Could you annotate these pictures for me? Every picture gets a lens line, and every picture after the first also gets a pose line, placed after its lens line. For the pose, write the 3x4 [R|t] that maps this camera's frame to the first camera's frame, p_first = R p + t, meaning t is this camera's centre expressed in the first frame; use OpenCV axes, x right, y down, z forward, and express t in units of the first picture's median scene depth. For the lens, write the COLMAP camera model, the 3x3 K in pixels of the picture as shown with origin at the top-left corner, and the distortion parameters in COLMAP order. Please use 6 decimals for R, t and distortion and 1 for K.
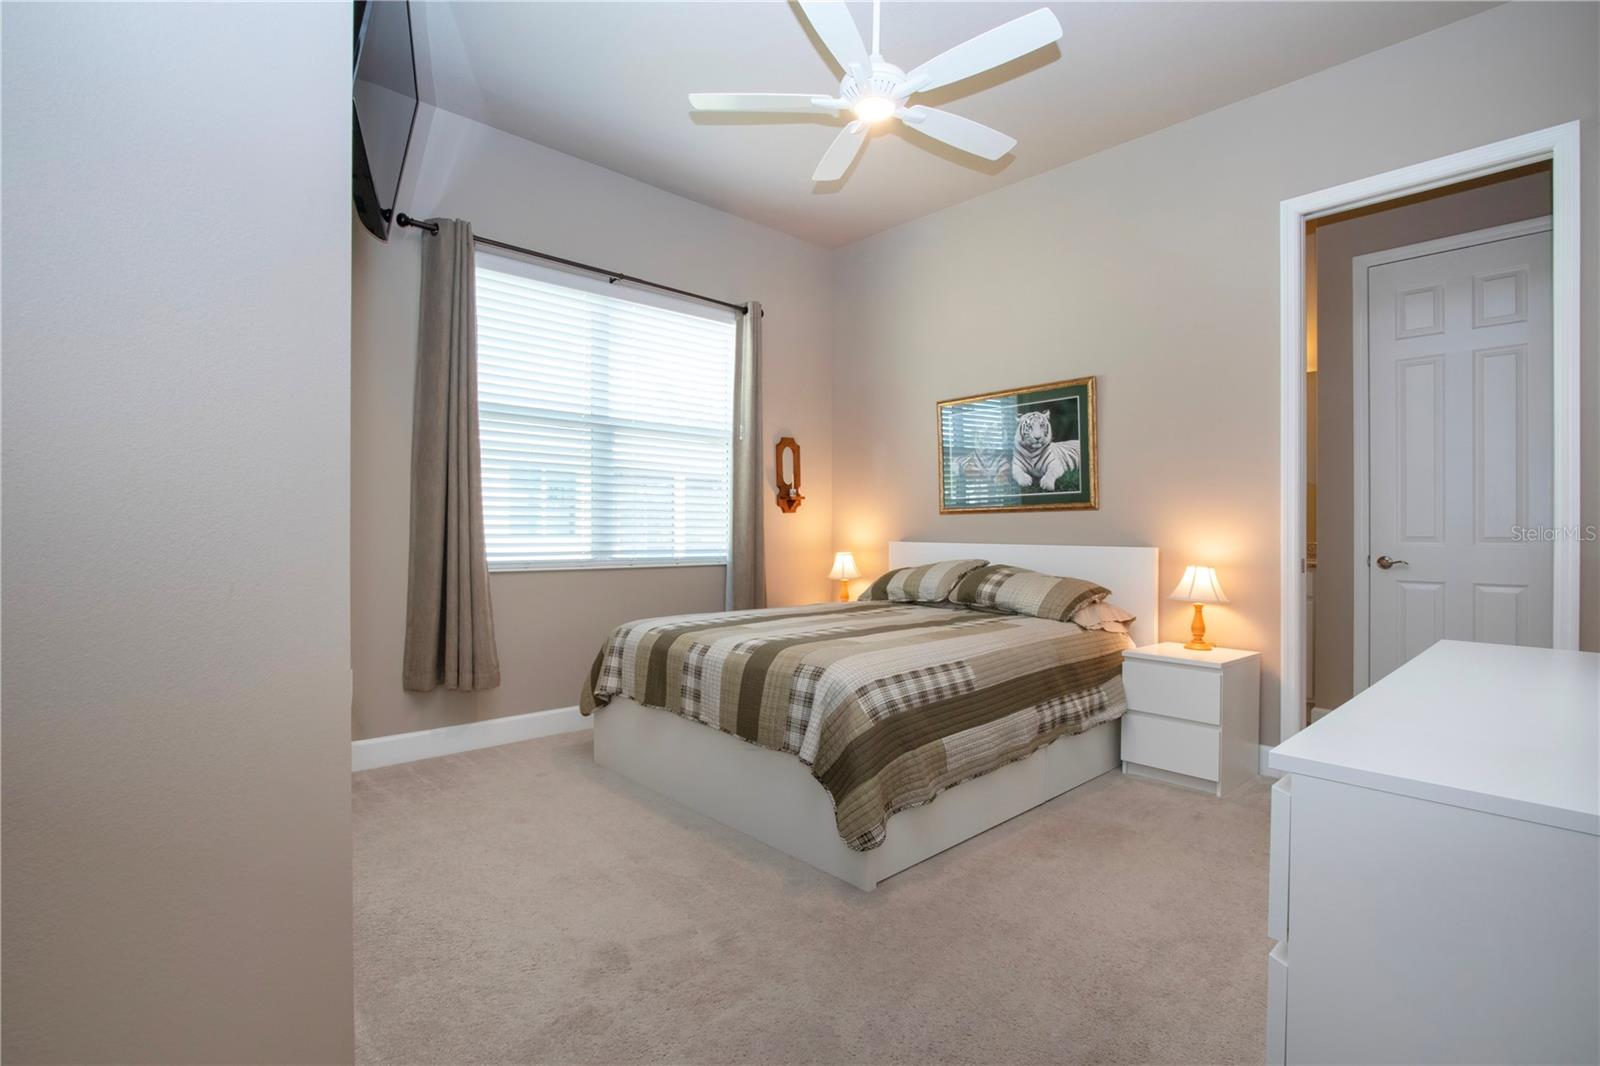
lens RADIAL K [[757.3, 0, 800.9], [0, 757.3, 547.4], [0, 0, 1]] dist [0.000833, 0.000335]
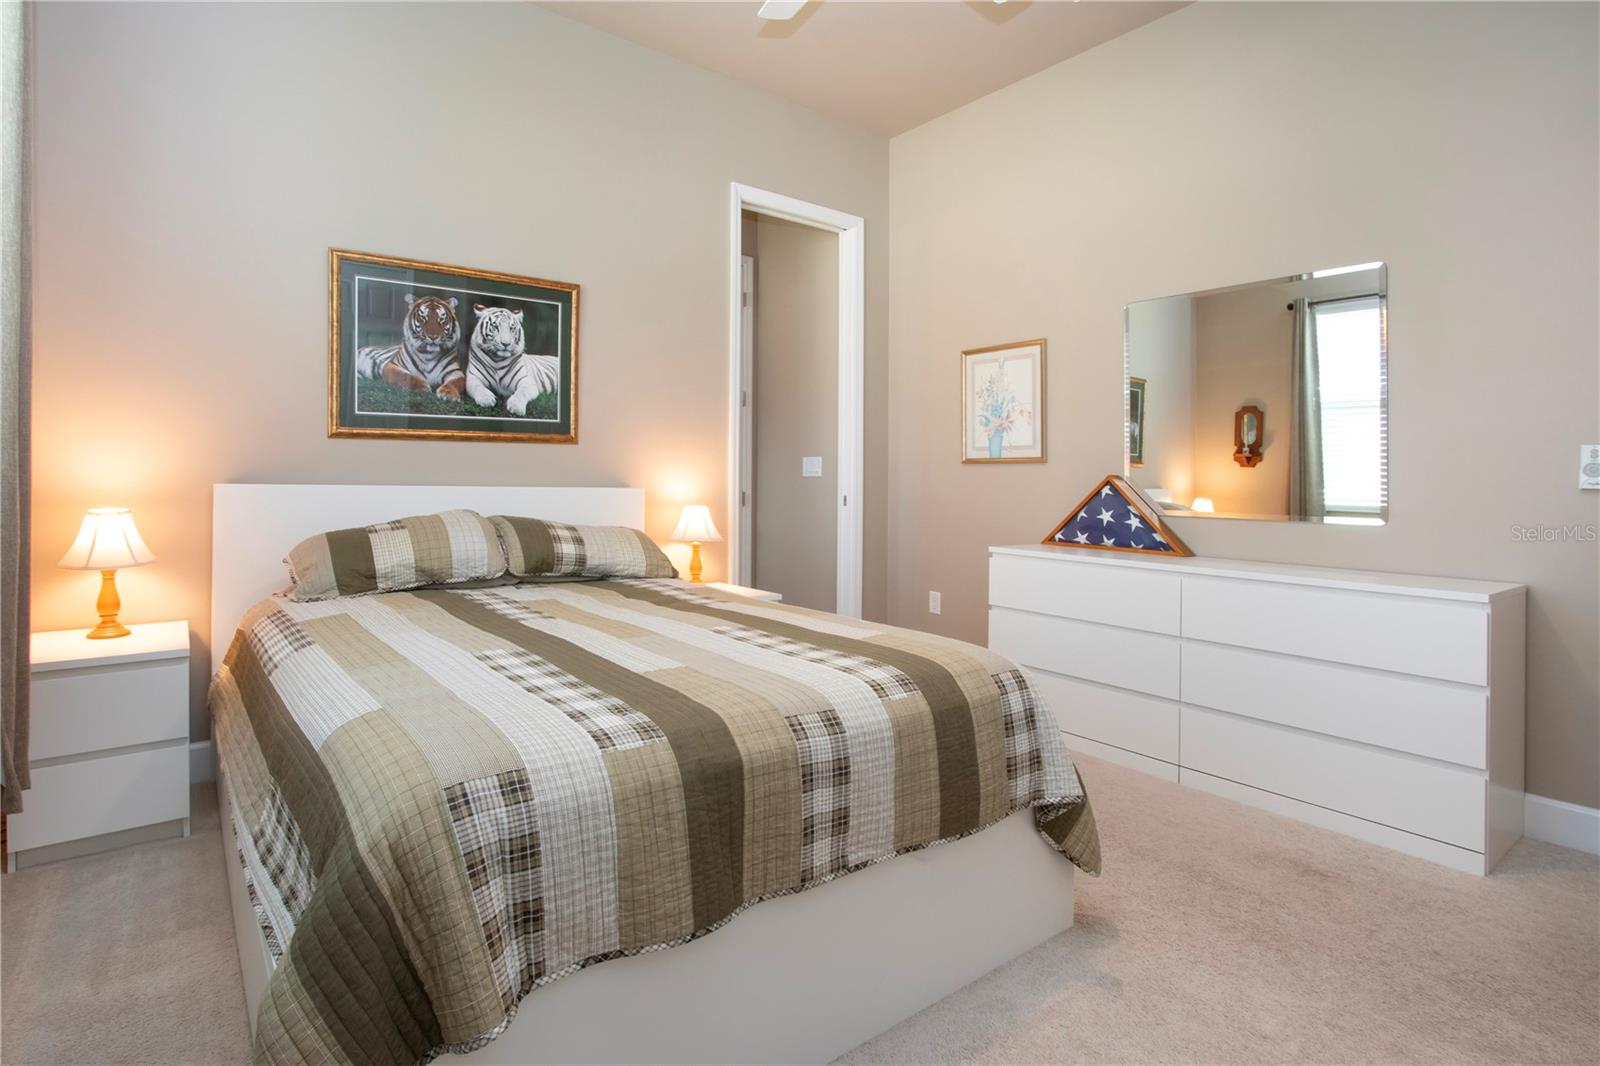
lens RADIAL K [[752.8, 0, 799.7], [0, 752.8, 475.8], [0, 0, 1]] dist [-0.001786, -0.000013]
pose [[0.141470, -0.002338, 0.989940, -0.388416], [0.005181, 0.999985, 0.001621, -0.013800], [-0.989929, 0.004899, 0.141480, 0.612231]]
